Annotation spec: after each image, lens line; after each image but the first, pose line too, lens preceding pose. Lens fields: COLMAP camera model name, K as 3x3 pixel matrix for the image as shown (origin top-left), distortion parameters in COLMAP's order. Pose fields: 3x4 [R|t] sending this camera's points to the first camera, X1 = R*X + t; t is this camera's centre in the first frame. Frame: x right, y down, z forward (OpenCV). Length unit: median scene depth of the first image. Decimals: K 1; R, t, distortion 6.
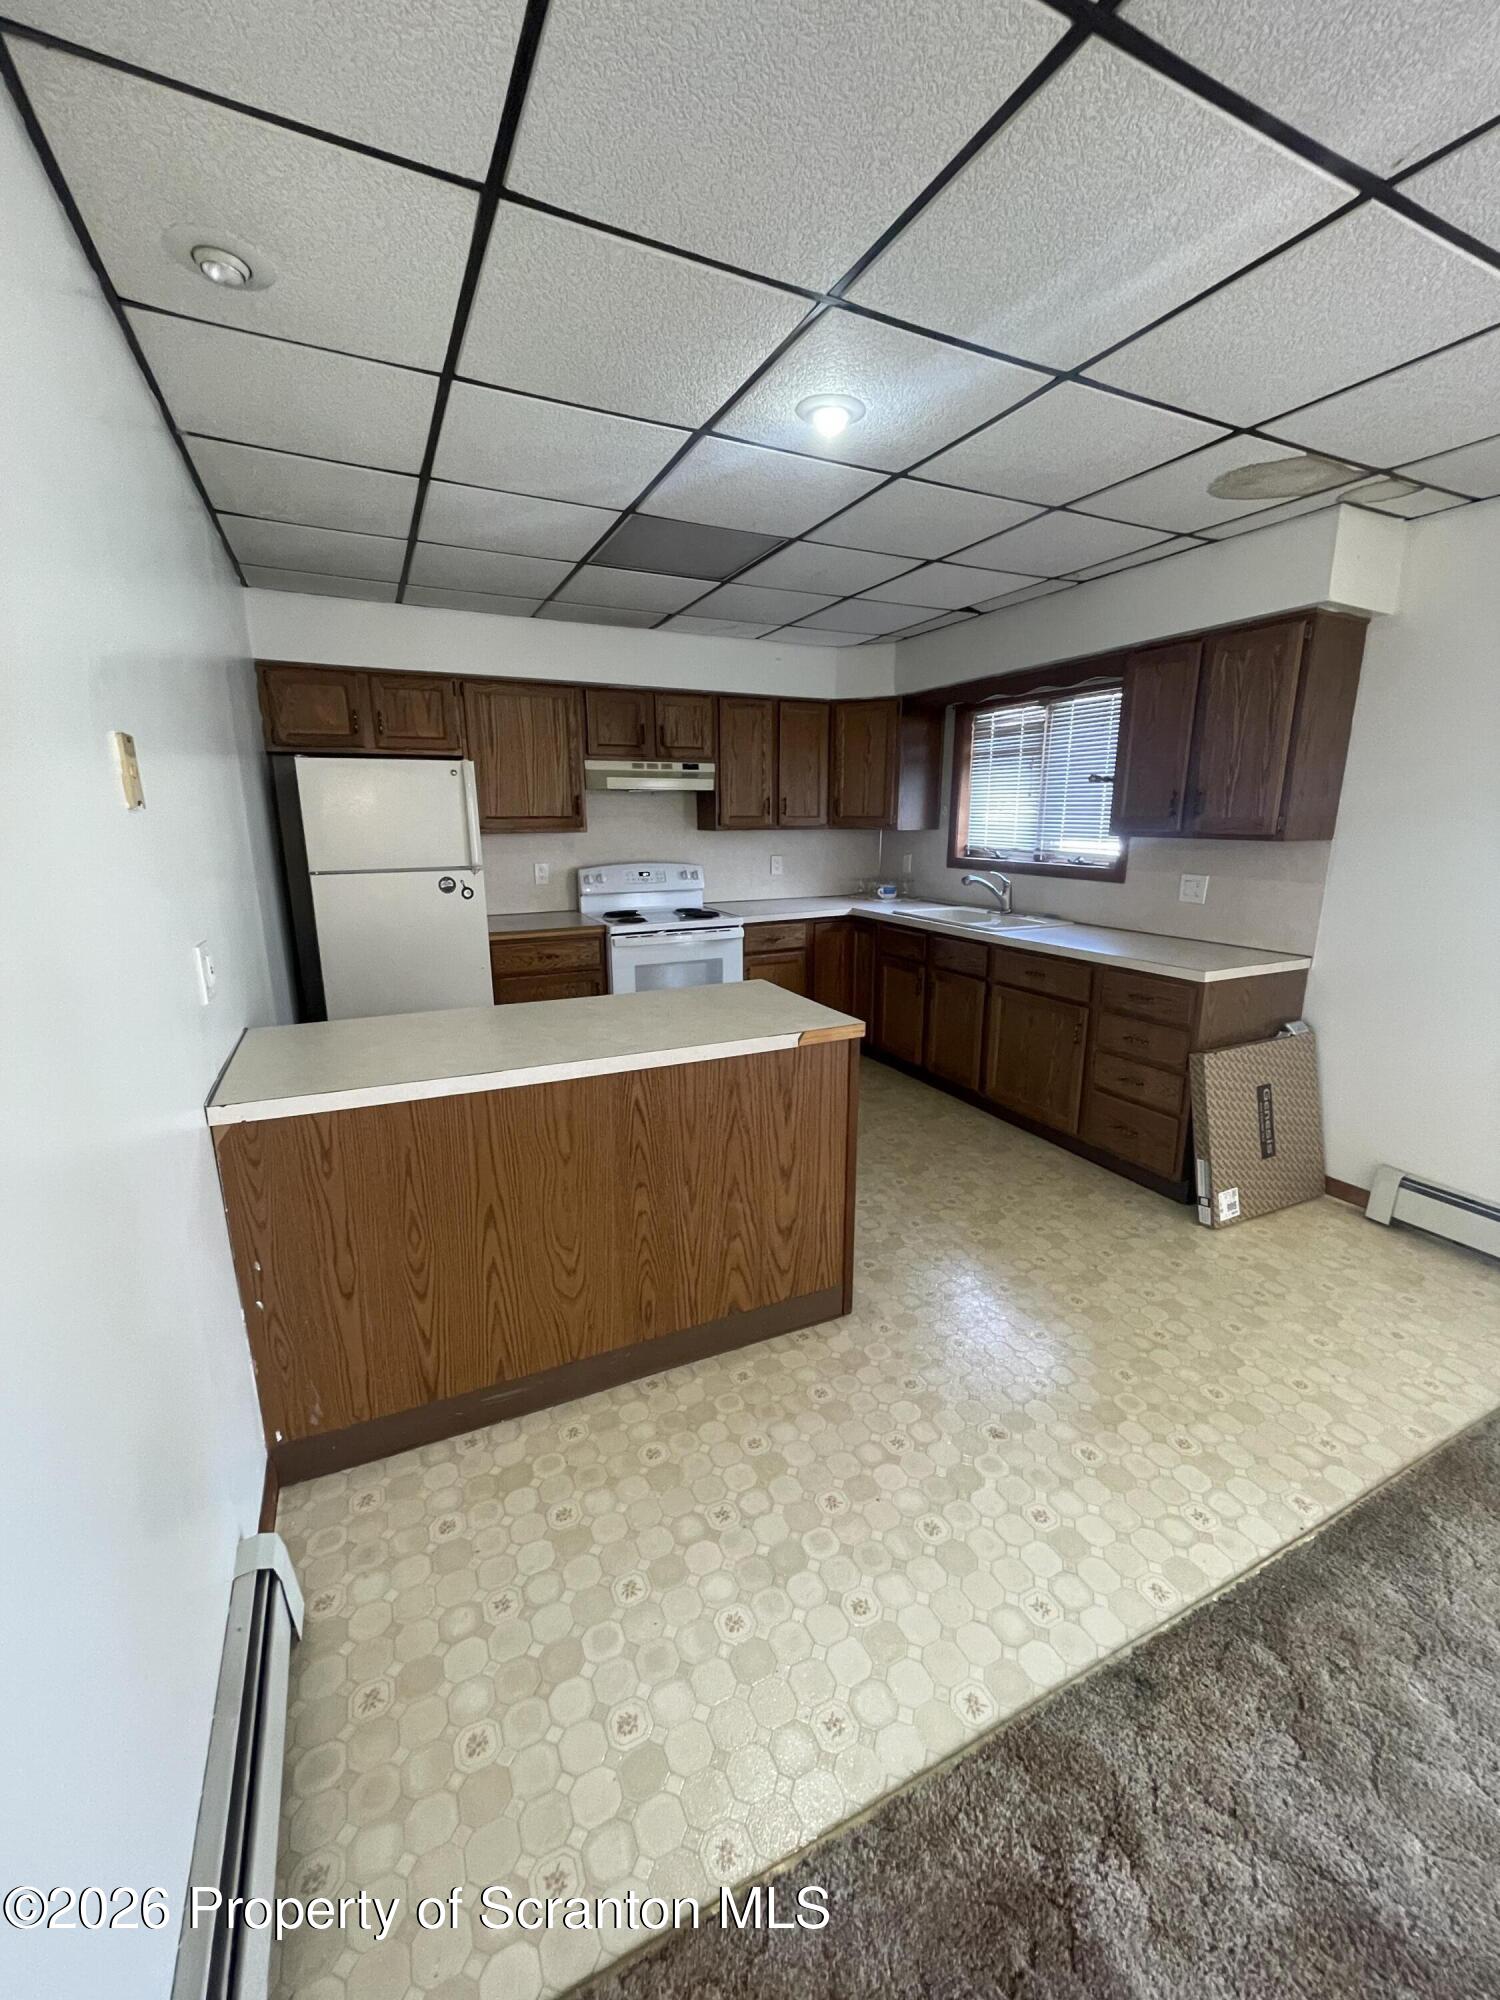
lens RADIAL K [[801.8, 0, 750.0], [0, 801.8, 1000.0], [0, 0, 1]] dist [-0.004011, -0.000096]
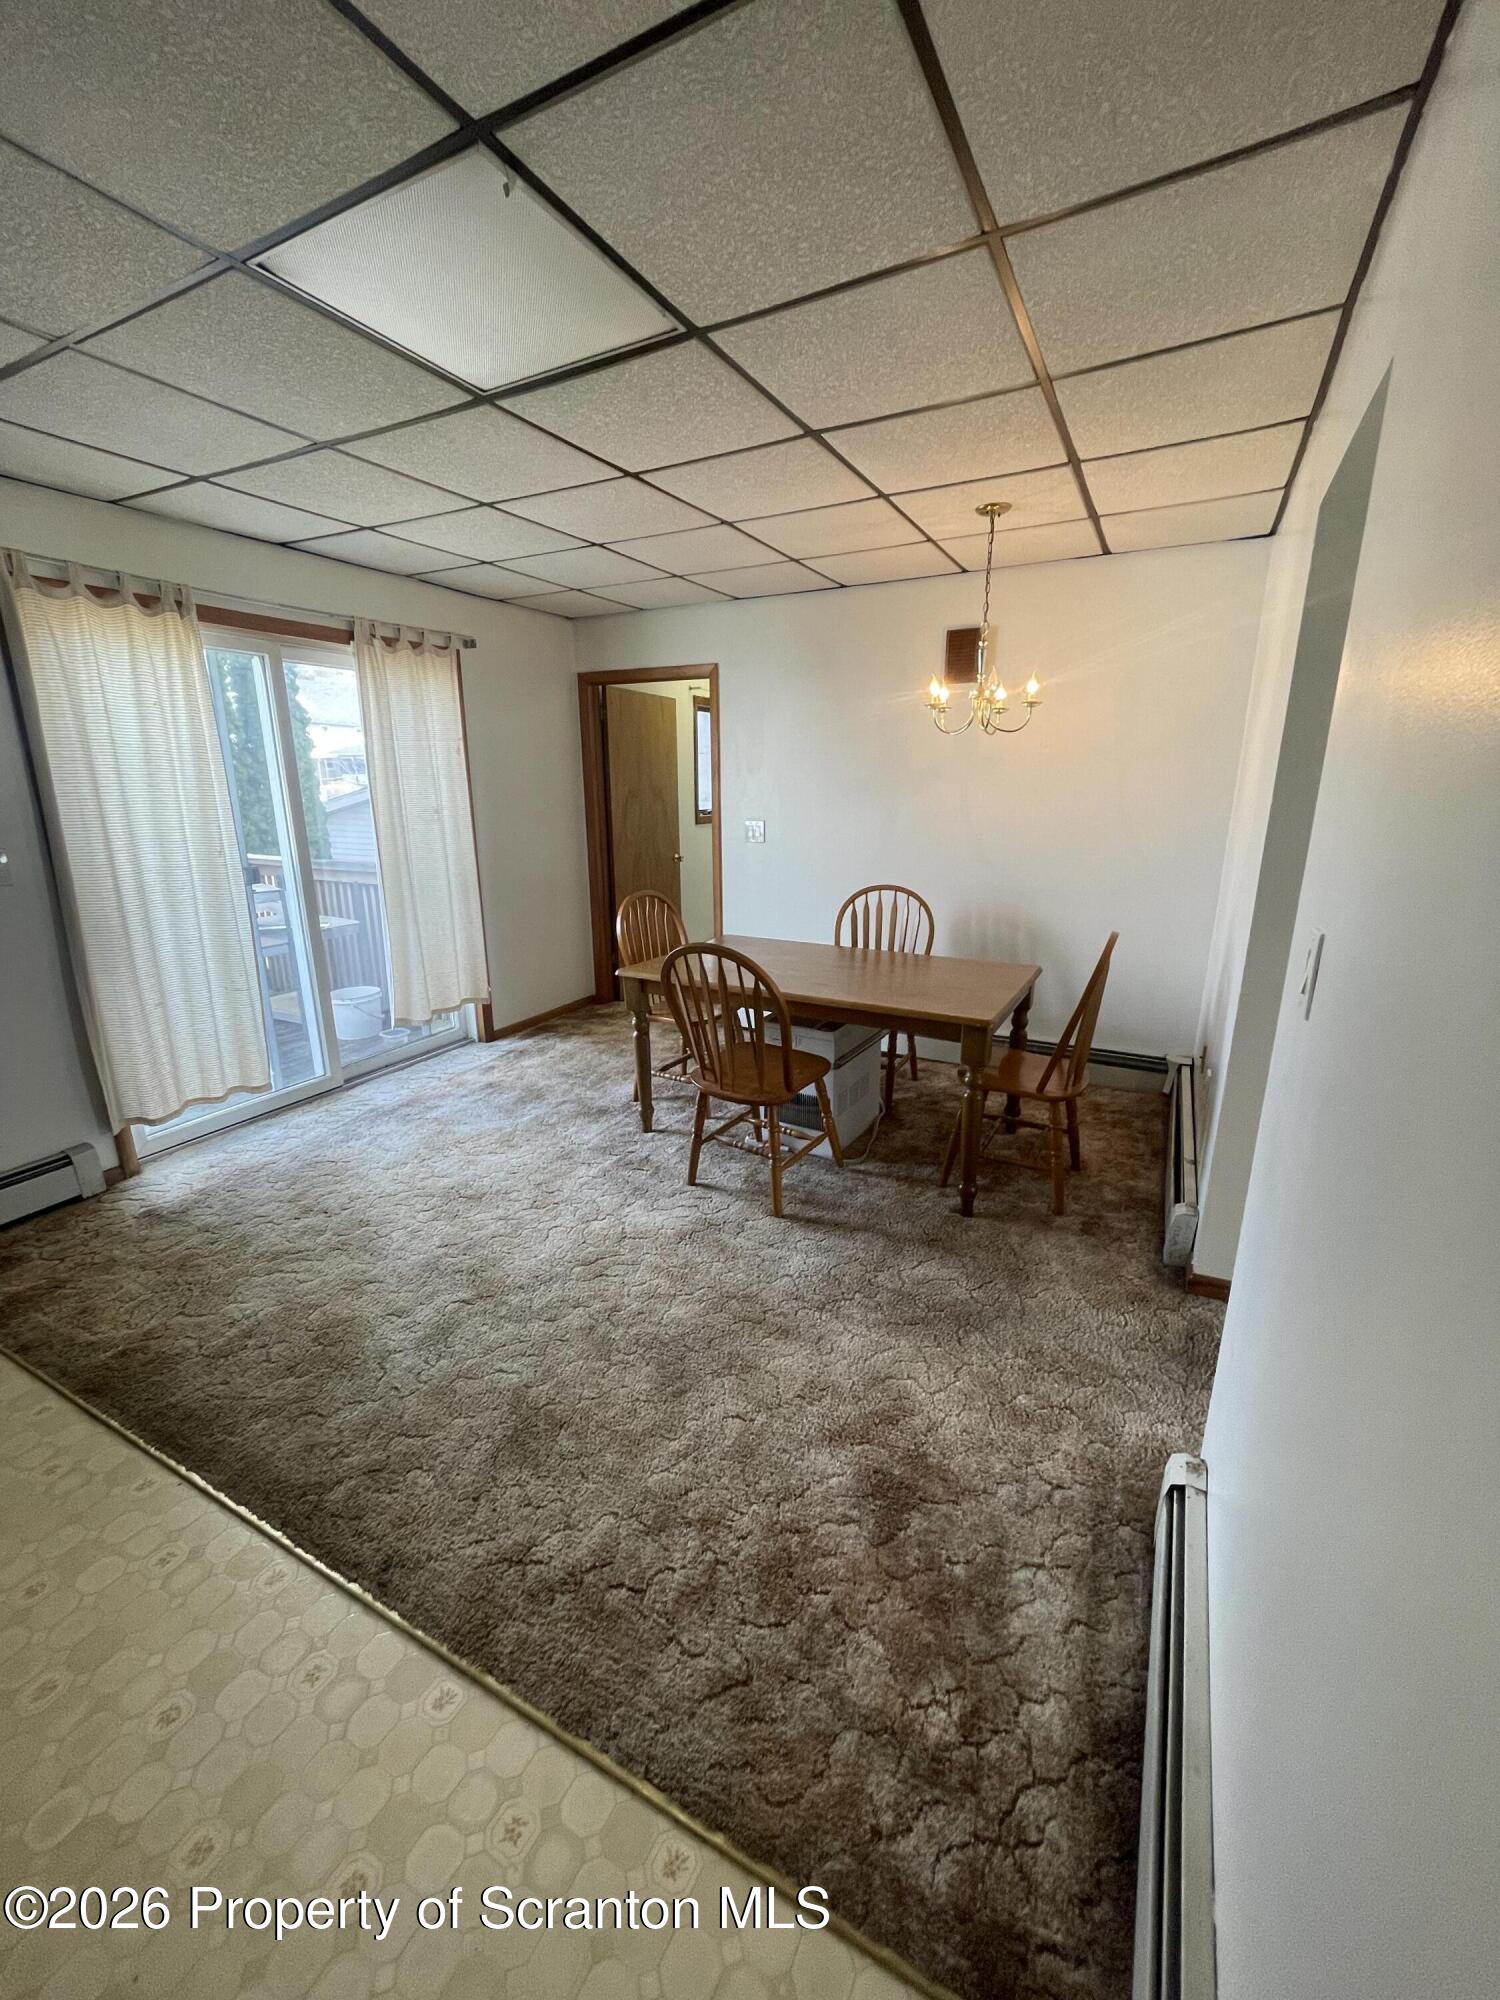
lens RADIAL K [[801.8, 0, 750.0], [0, 801.8, 1000.0], [0, 0, 1]] dist [-0.004011, -0.000096]
pose [[-0.589846, -0.212049, 0.779177, -0.329353], [0.191889, 0.900461, 0.390318, -0.132682], [-0.784385, 0.379743, -0.490443, 0.531444]]
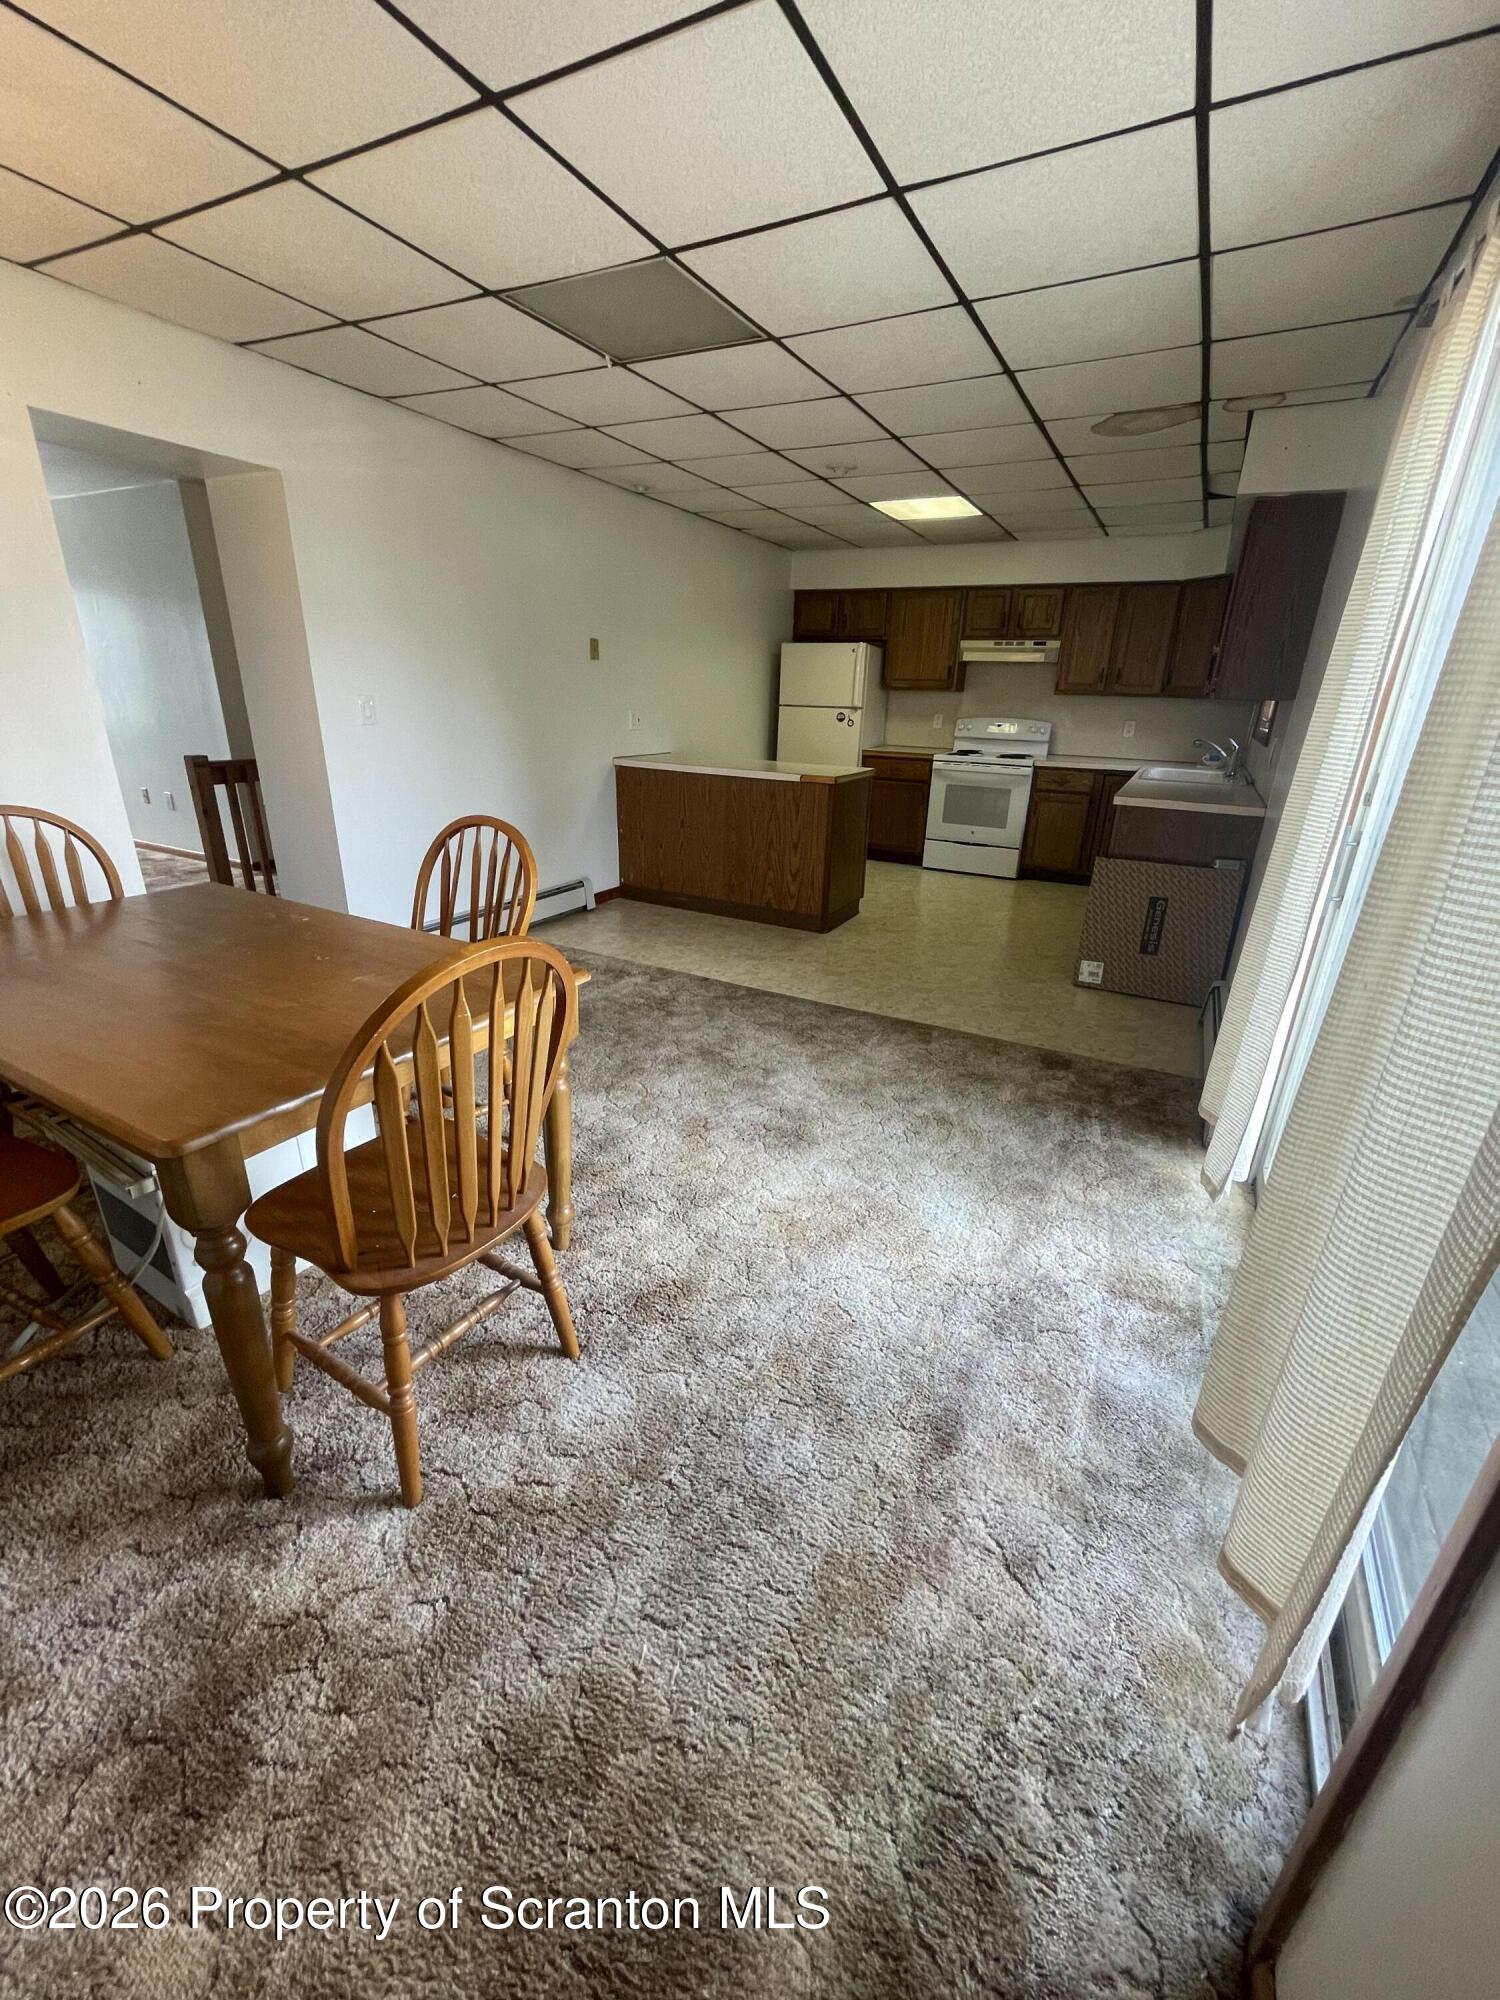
lens RADIAL K [[801.8, 0, 750.0], [0, 801.8, 1000.0], [0, 0, 1]] dist [-0.004011, -0.000096]
pose [[0.587947, 0.312023, -0.746297, 1.727239], [-0.211747, 0.949805, 0.230290, 0.144180], [0.780693, 0.022627, 0.624505, -0.419018]]
